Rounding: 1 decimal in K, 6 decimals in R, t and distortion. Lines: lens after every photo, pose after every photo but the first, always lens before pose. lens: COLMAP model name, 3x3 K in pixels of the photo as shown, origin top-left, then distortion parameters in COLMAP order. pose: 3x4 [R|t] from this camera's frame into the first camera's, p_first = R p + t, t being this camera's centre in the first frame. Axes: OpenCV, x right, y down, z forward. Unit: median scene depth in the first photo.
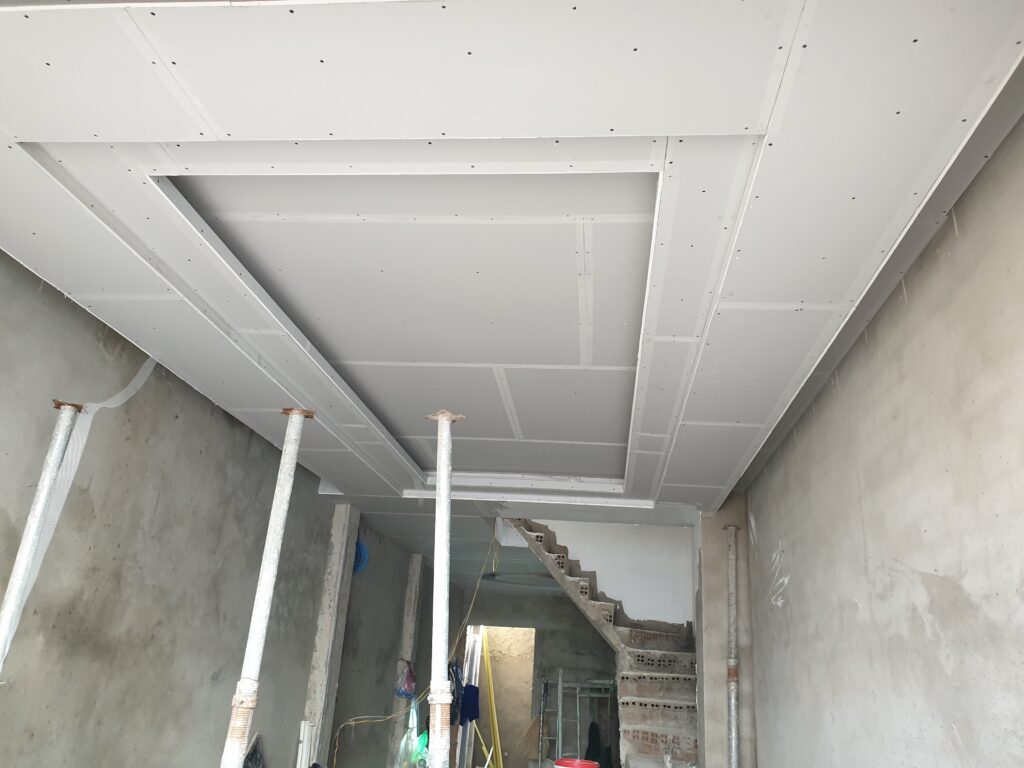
lens RADIAL K [[753.1, 0, 512.0], [0, 753.1, 384.0], [0, 0, 1]] dist [0.008026, 0.000254]
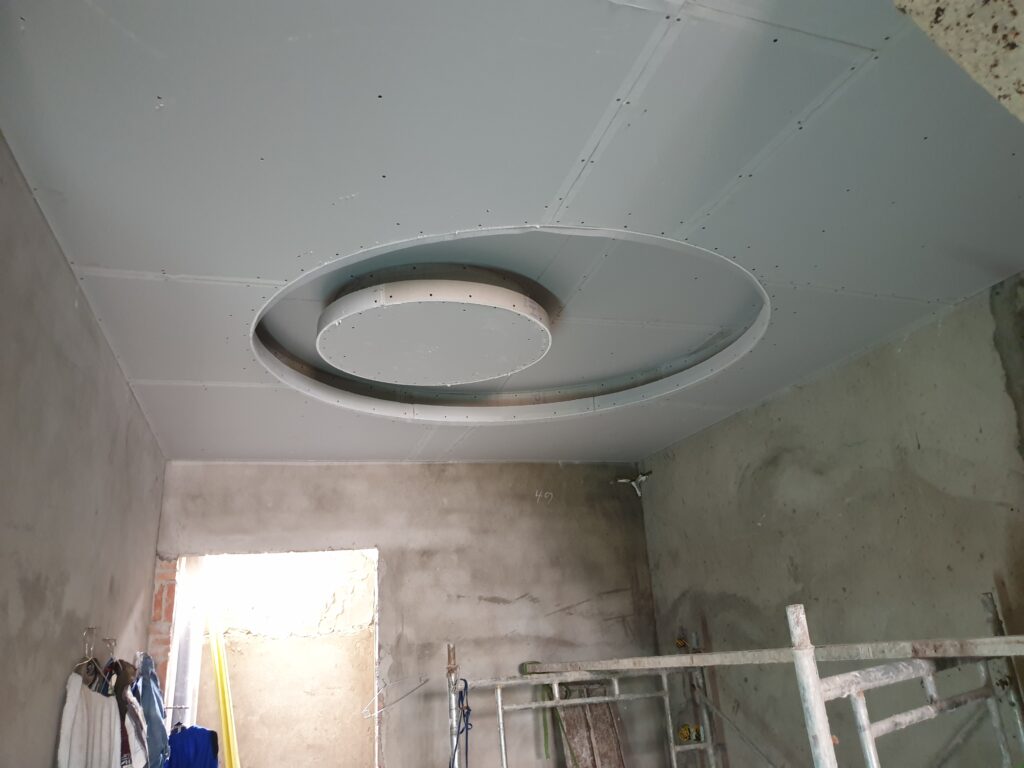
lens RADIAL K [[753.1, 0, 512.0], [0, 753.1, 384.0], [0, 0, 1]] dist [0.008026, 0.000254]
pose [[0.913765, 0.010696, 0.406101, -0.061441], [-0.019541, 0.999653, 0.017640, 0.234514], [-0.405772, -0.024054, 0.913658, 0.632256]]
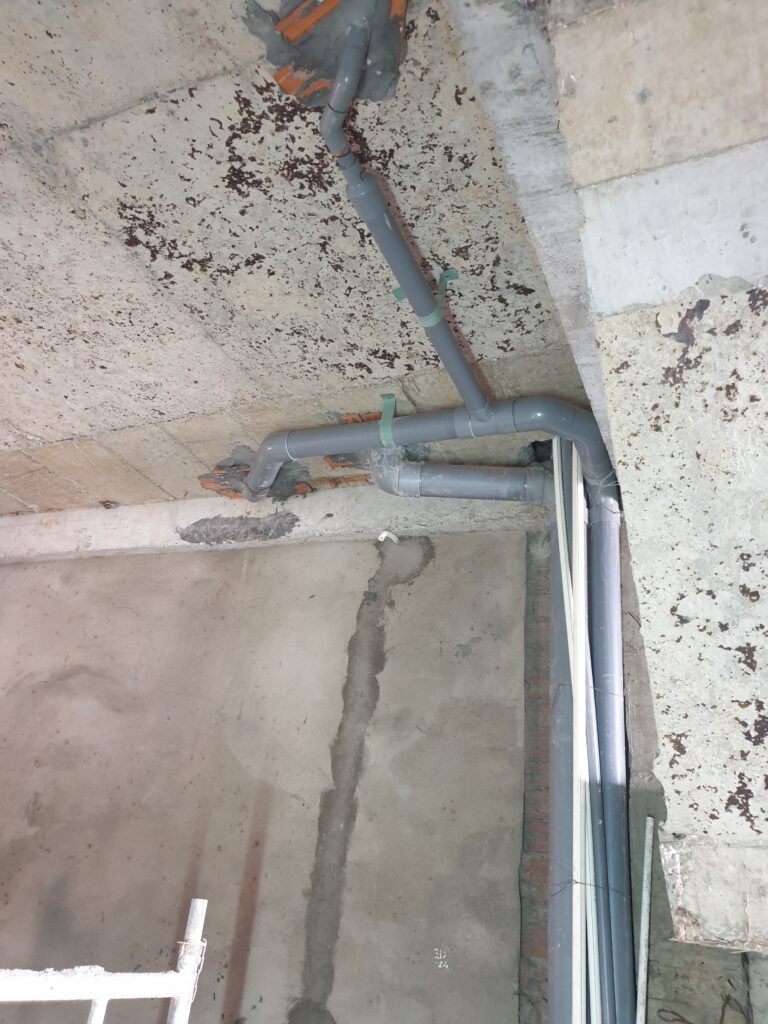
lens RADIAL K [[753.1, 0, 384.0], [0, 753.1, 512.0], [0, 0, 1]] dist [0.008026, 0.000254]
pose [[0.292053, 0.402262, 0.867693, -0.072509], [-0.397915, 0.876102, -0.272229, 0.280937], [-0.869695, -0.265763, 0.415934, 0.813172]]
